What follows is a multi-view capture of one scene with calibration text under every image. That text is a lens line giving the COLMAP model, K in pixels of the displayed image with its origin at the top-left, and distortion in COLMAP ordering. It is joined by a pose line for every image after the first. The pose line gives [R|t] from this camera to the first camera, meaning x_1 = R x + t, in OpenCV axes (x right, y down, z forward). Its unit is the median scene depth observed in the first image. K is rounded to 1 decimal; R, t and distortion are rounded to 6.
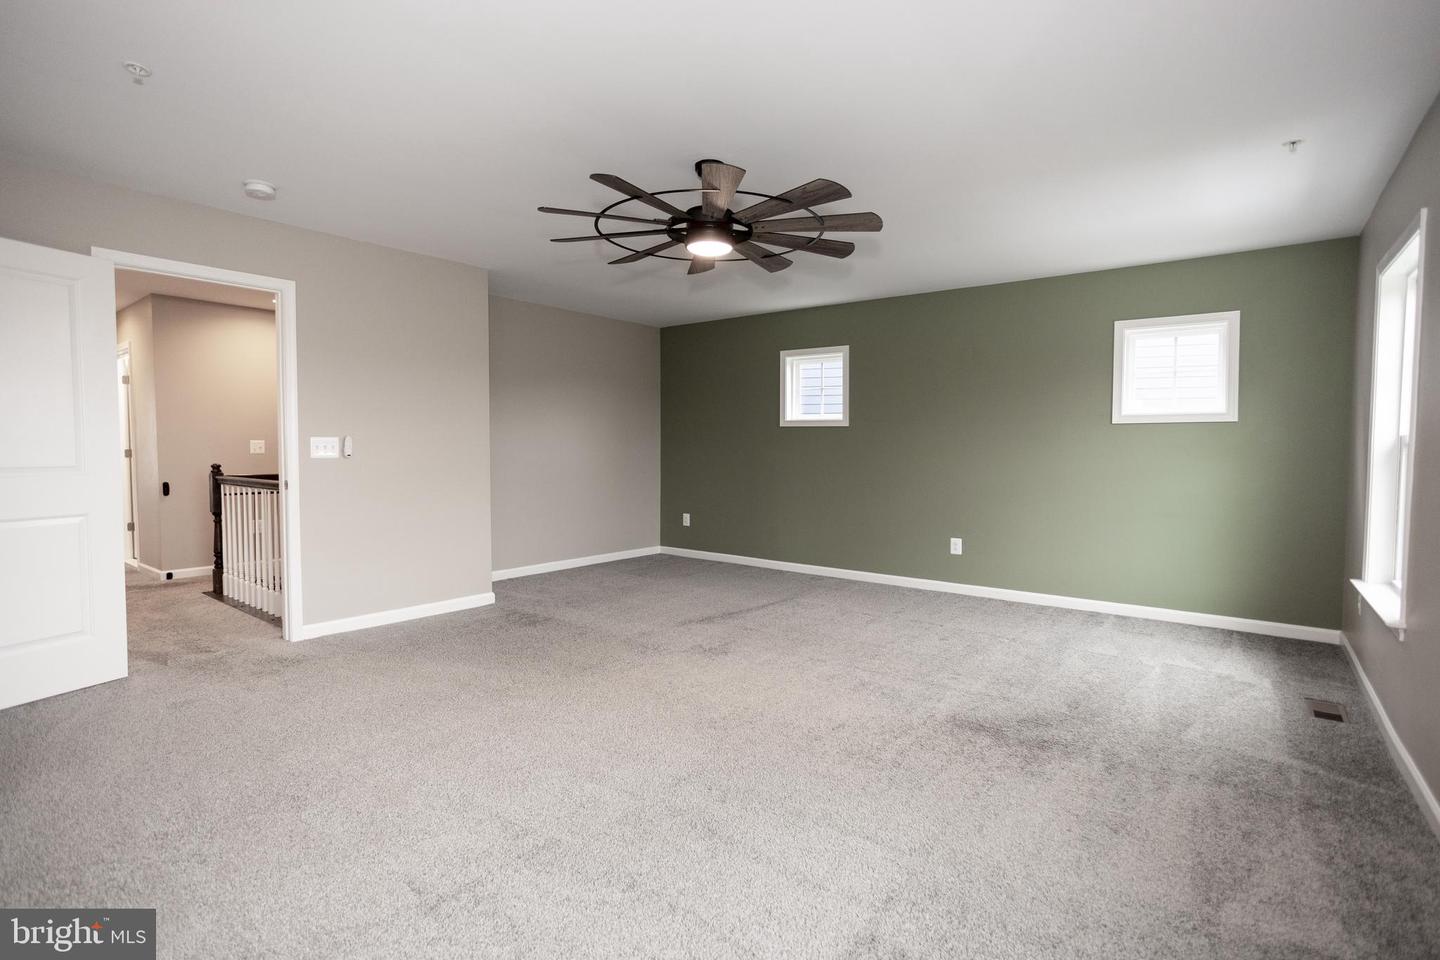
lens RADIAL K [[701.5, 0, 716.9], [0, 701.5, 476.7], [0, 0, 1]] dist [-0.047246, 0.031357]
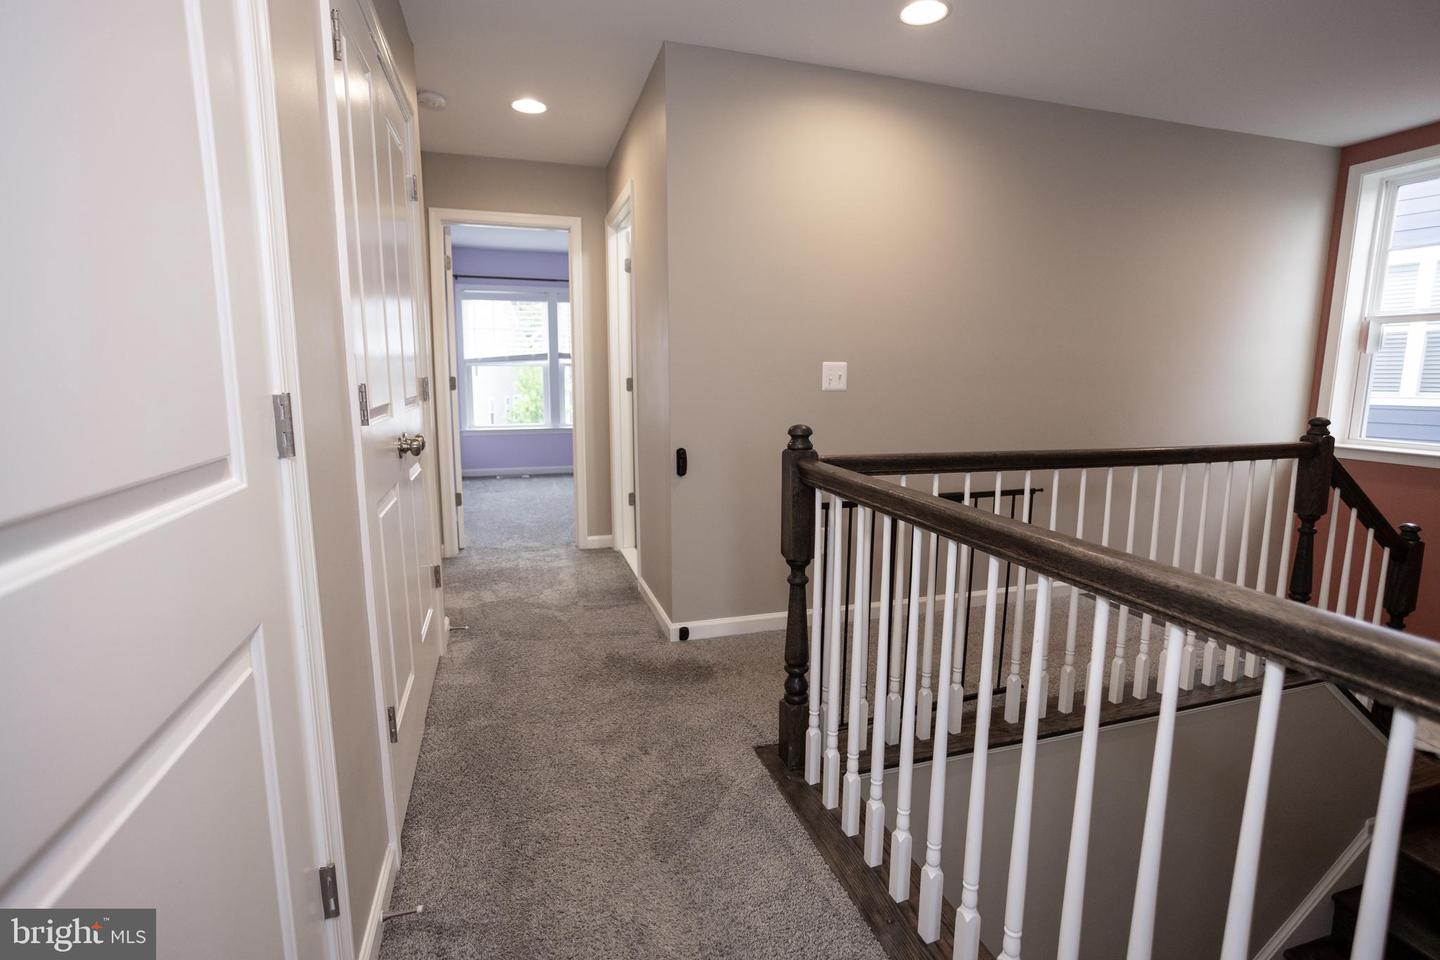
lens RADIAL K [[701.5, 0, 716.9], [0, 701.5, 476.7], [0, 0, 1]] dist [-0.047246, 0.031357]
pose [[0.823546, 0.081733, -0.561330, -0.495705], [-0.022467, 0.993488, 0.111696, -0.028587], [0.566804, -0.079375, 0.820020, 0.601897]]
